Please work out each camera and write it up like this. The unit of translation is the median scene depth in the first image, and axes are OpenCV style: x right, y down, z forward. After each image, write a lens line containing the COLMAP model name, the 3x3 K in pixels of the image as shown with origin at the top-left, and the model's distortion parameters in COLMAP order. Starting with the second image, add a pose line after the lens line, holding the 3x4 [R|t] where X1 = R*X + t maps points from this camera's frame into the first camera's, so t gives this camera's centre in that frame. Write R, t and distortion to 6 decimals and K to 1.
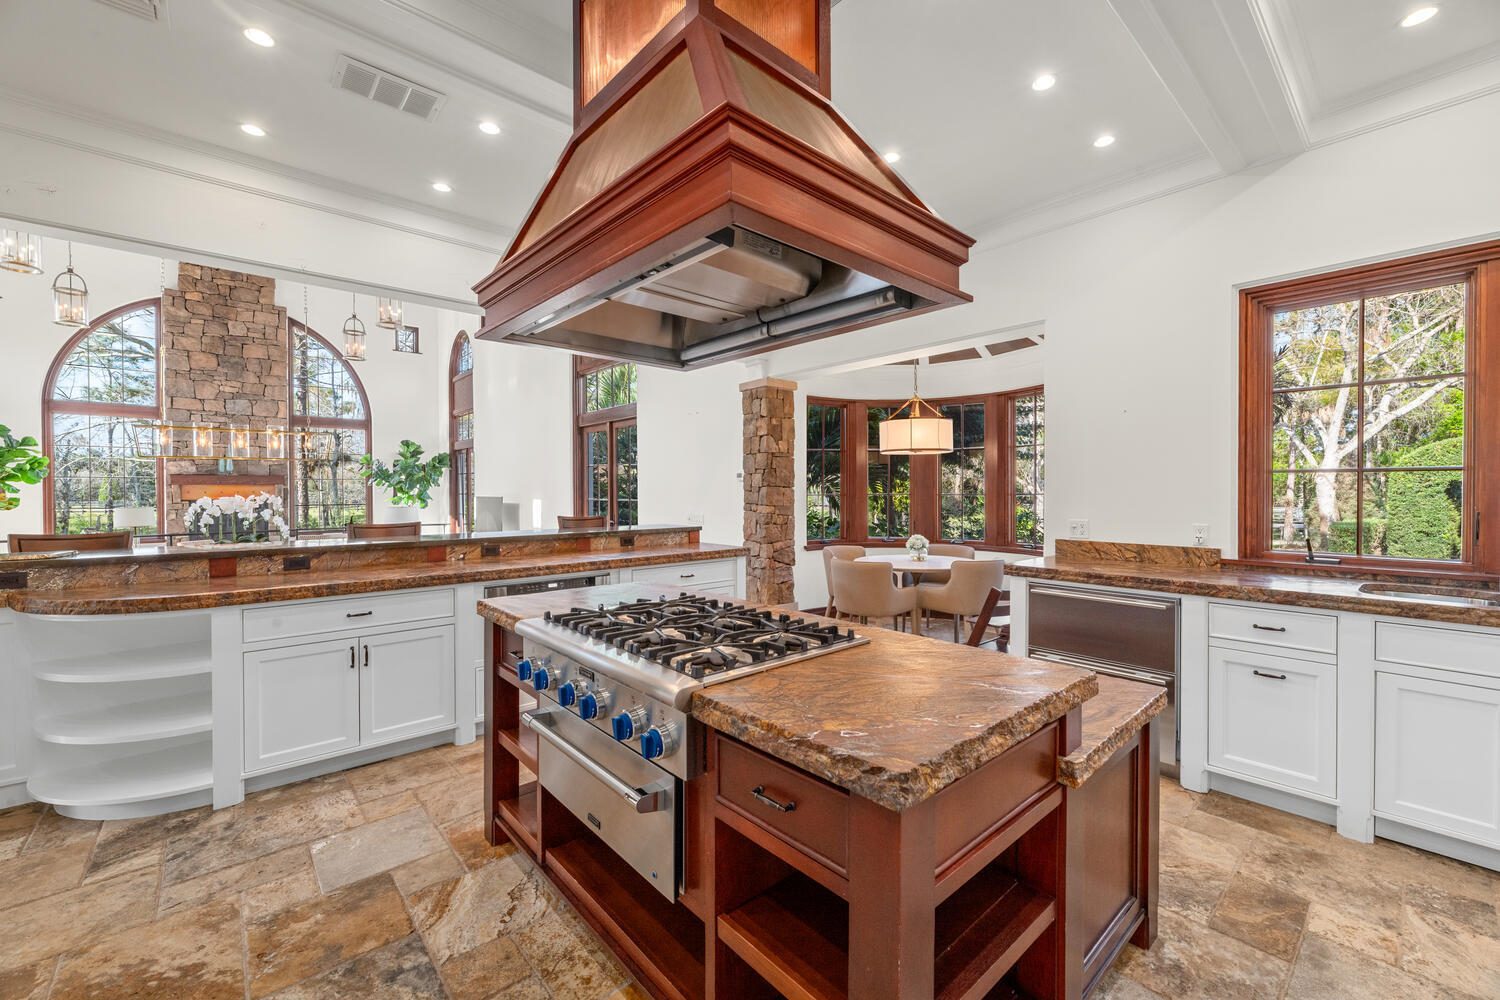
lens RADIAL K [[612.6, 0, 767.9], [0, 612.6, 499.3], [0, 0, 1]] dist [-0.001018, -0.000299]
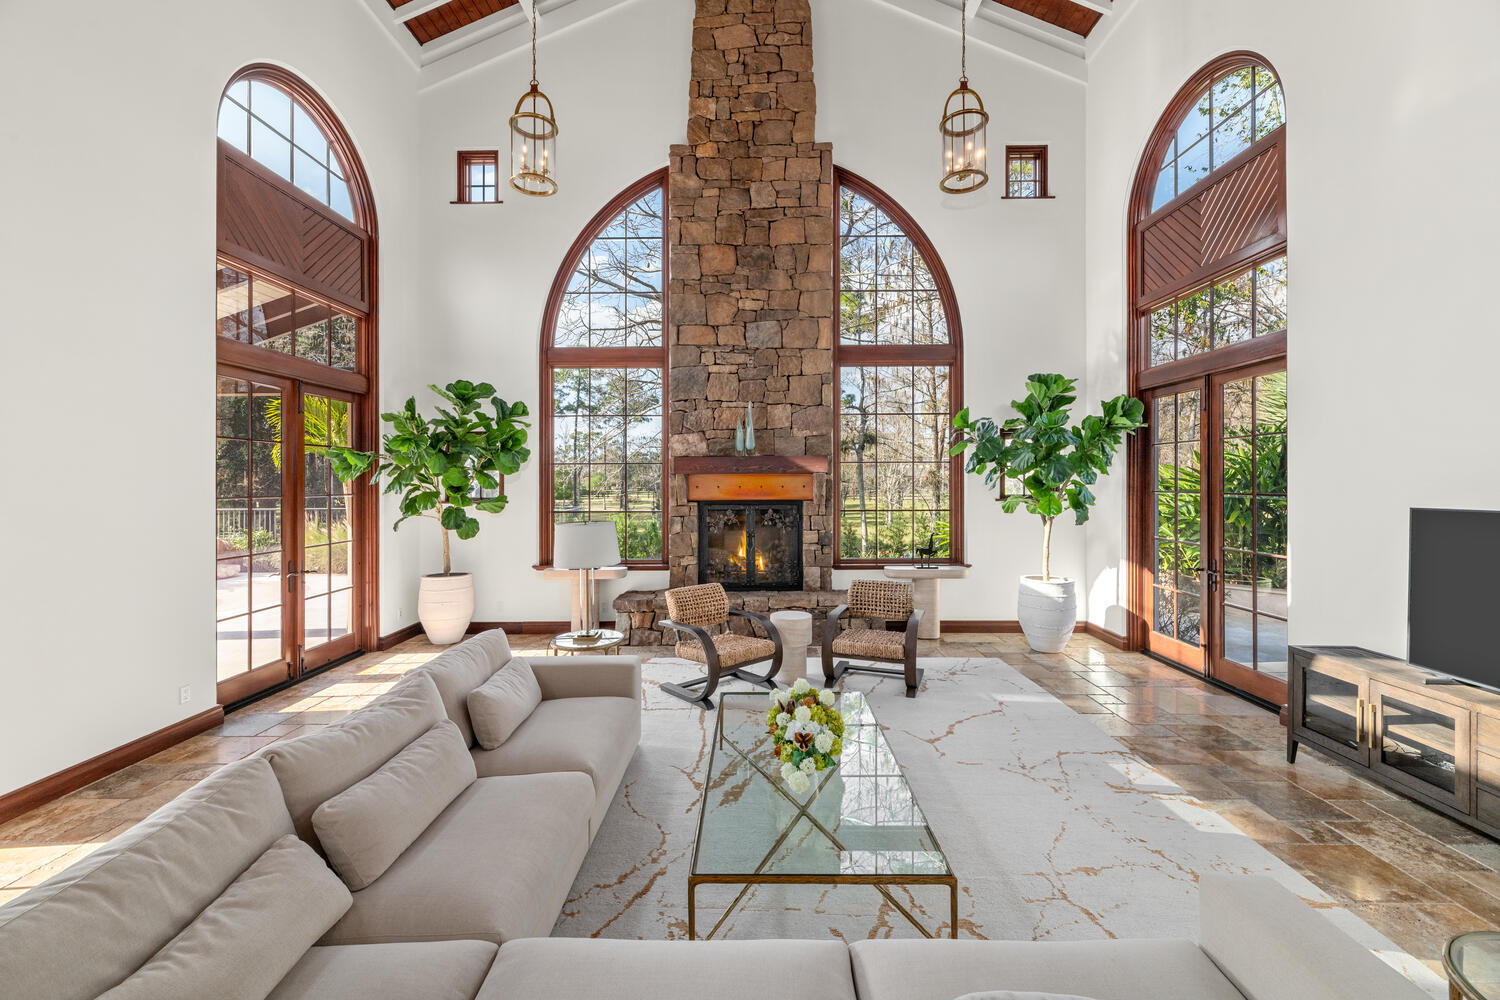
lens RADIAL K [[600.5, 0, 758.9], [0, 600.5, 477.8], [0, 0, 1]] dist [-0.001649, -0.000172]
pose [[0.740653, -0.003171, -0.671881, -0.502560], [-0.009678, 0.999835, -0.015388, -0.011462], [0.671818, 0.017900, 0.740500, 0.596989]]
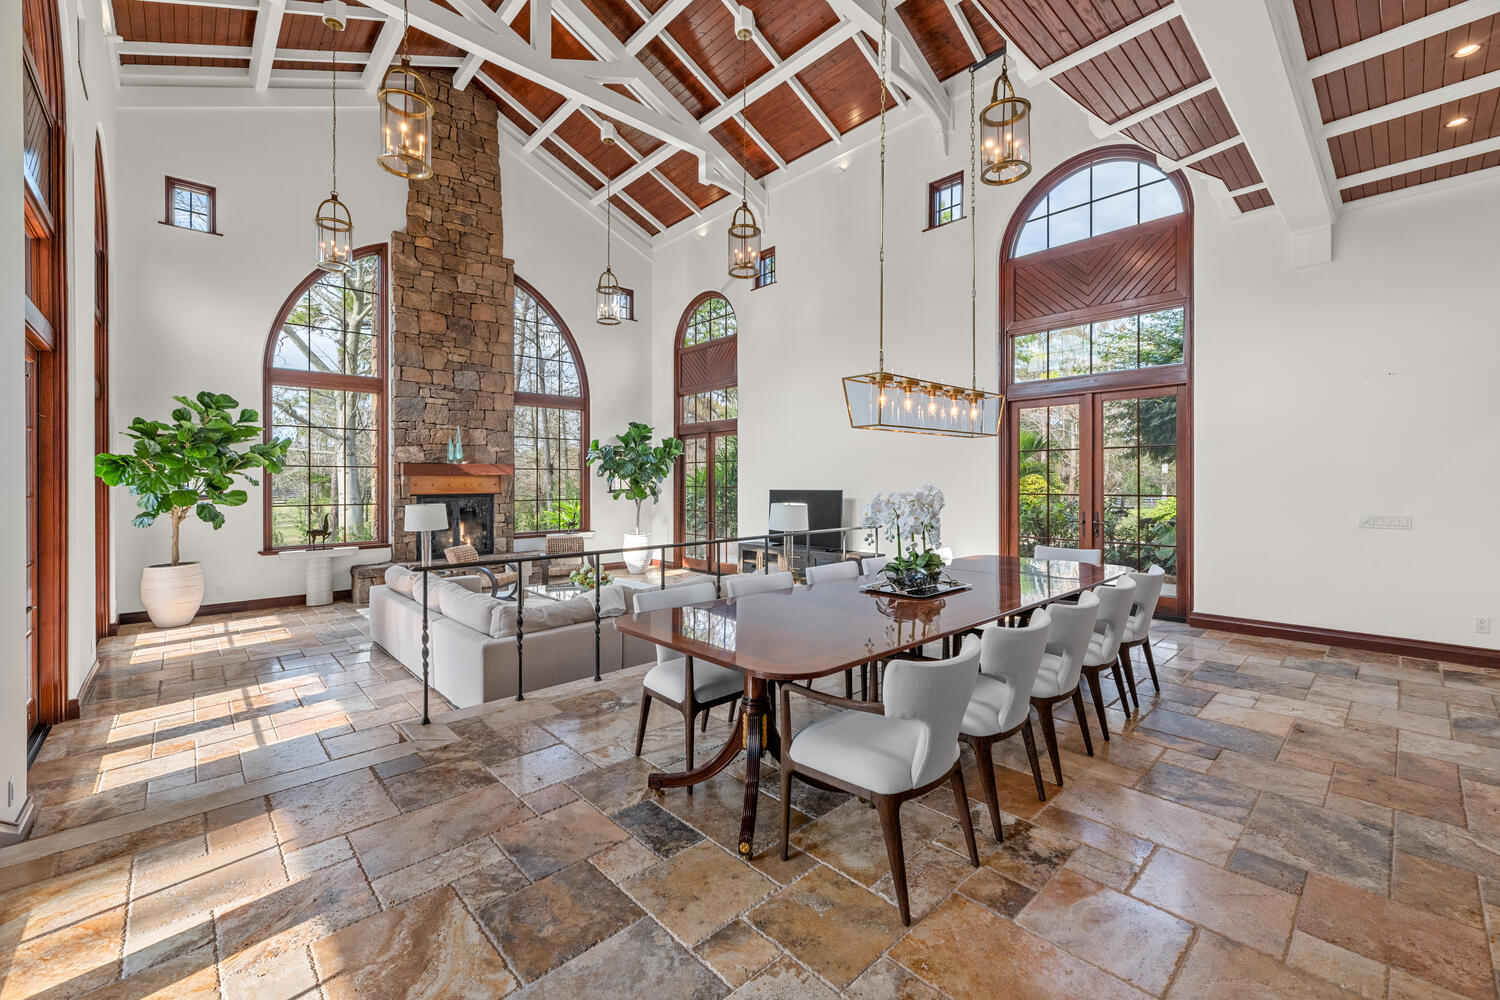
lens RADIAL K [[619.9, 0, 746.0], [0, 619.9, 489.2], [0, 0, 1]] dist [-0.000490, -0.000379]
pose [[0.999926, -0.000845, 0.012112, -0.506876], [0.000894, 0.999992, -0.004002, -0.002053], [-0.012109, 0.004012, 0.999919, 0.171701]]
